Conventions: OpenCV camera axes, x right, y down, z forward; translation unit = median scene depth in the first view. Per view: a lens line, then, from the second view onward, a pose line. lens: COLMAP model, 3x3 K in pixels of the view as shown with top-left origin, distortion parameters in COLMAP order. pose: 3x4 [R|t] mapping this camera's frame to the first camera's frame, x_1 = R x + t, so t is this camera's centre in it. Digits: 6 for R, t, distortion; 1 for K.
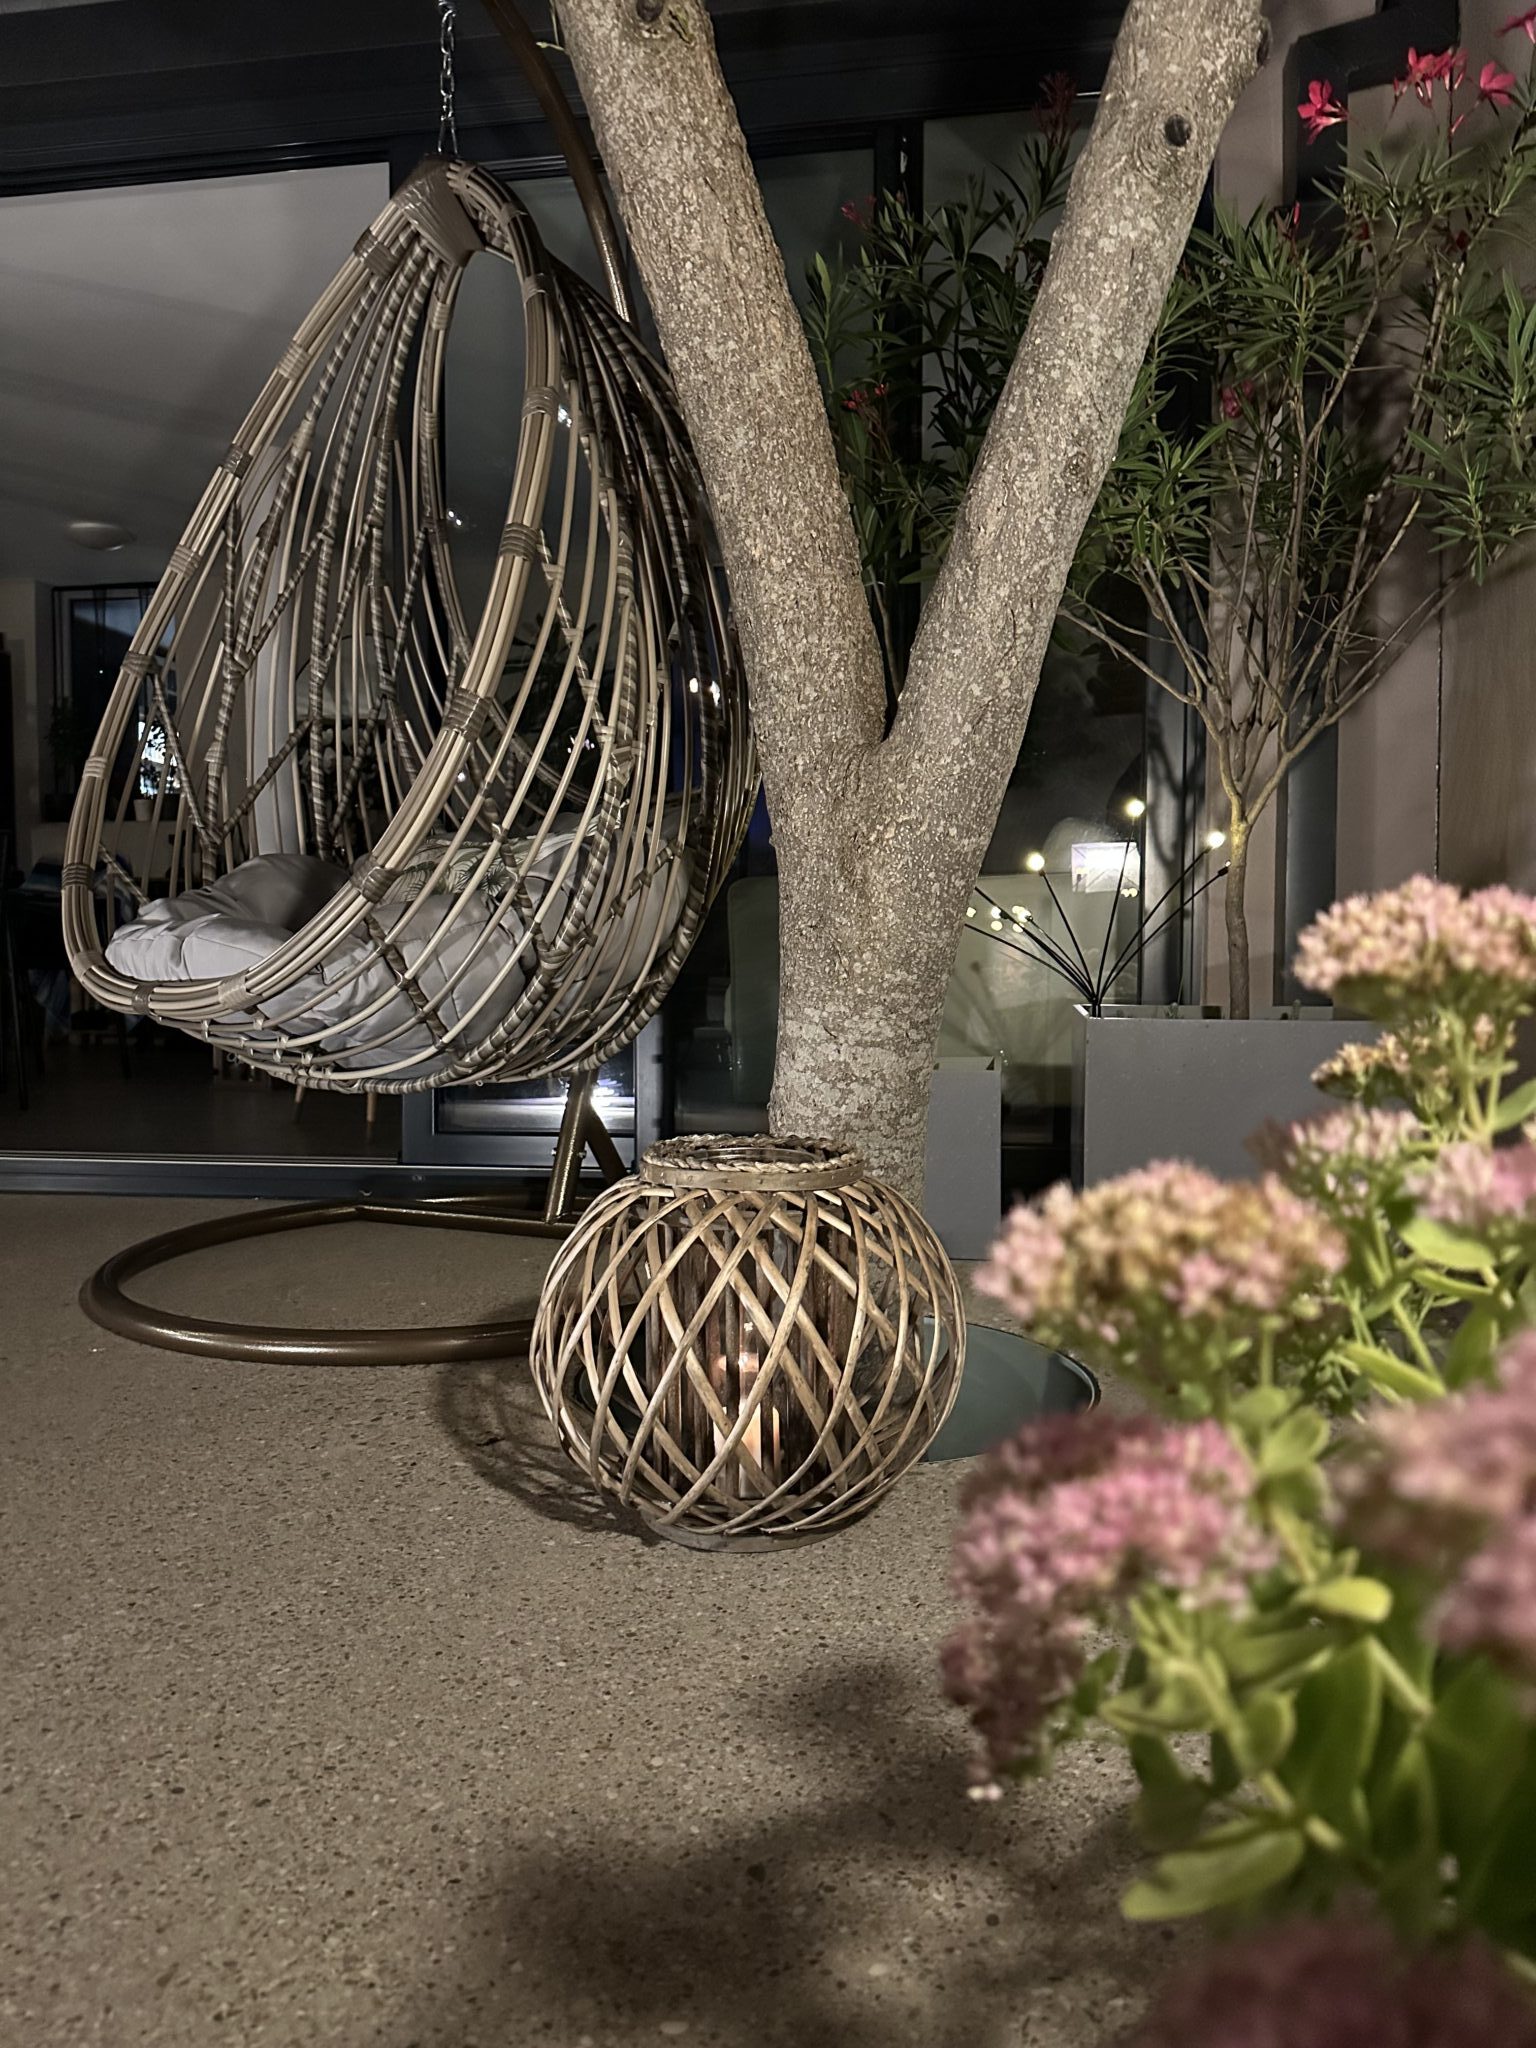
lens RADIAL K [[1463.5, 0, 769.1], [0, 1463.5, 1108.7], [0, 0, 1]] dist [-0.002770, -0.059977]
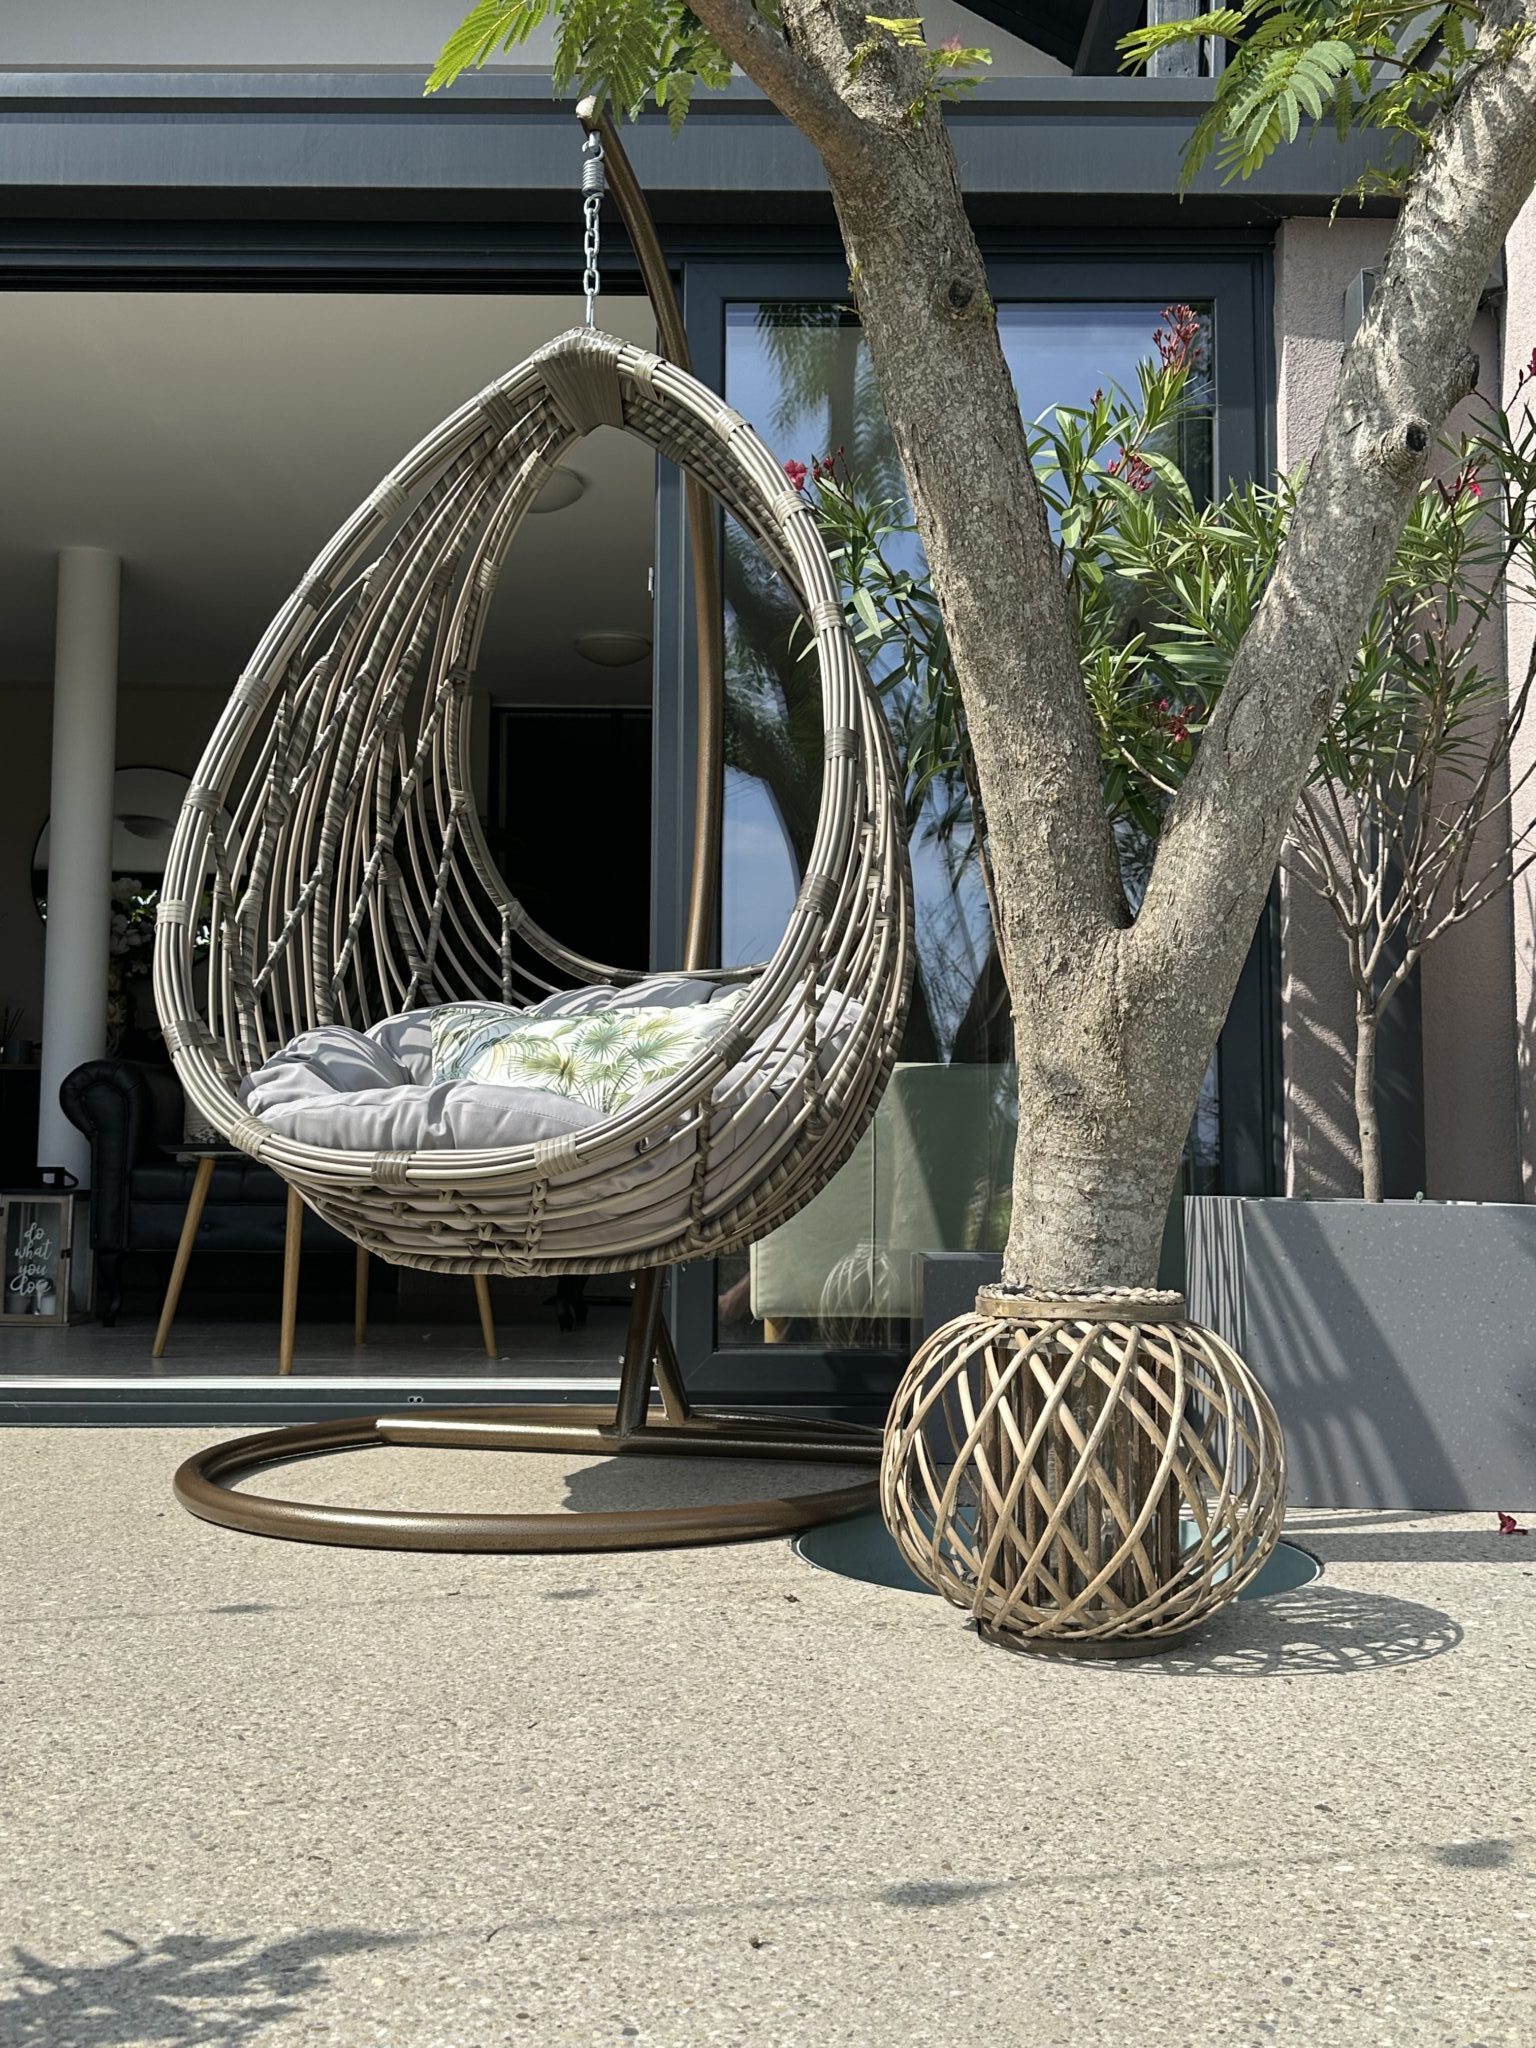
lens RADIAL K [[1962.8, 0, 768.0], [0, 1962.8, 1024.0], [0, 0, 1]] dist [0.182112, -0.682378]
pose [[0.991197, 0.025262, 0.129964, -0.408032], [-0.000797, 0.982749, -0.184944, 0.098225], [-0.132394, 0.183212, 0.974118, -0.408605]]
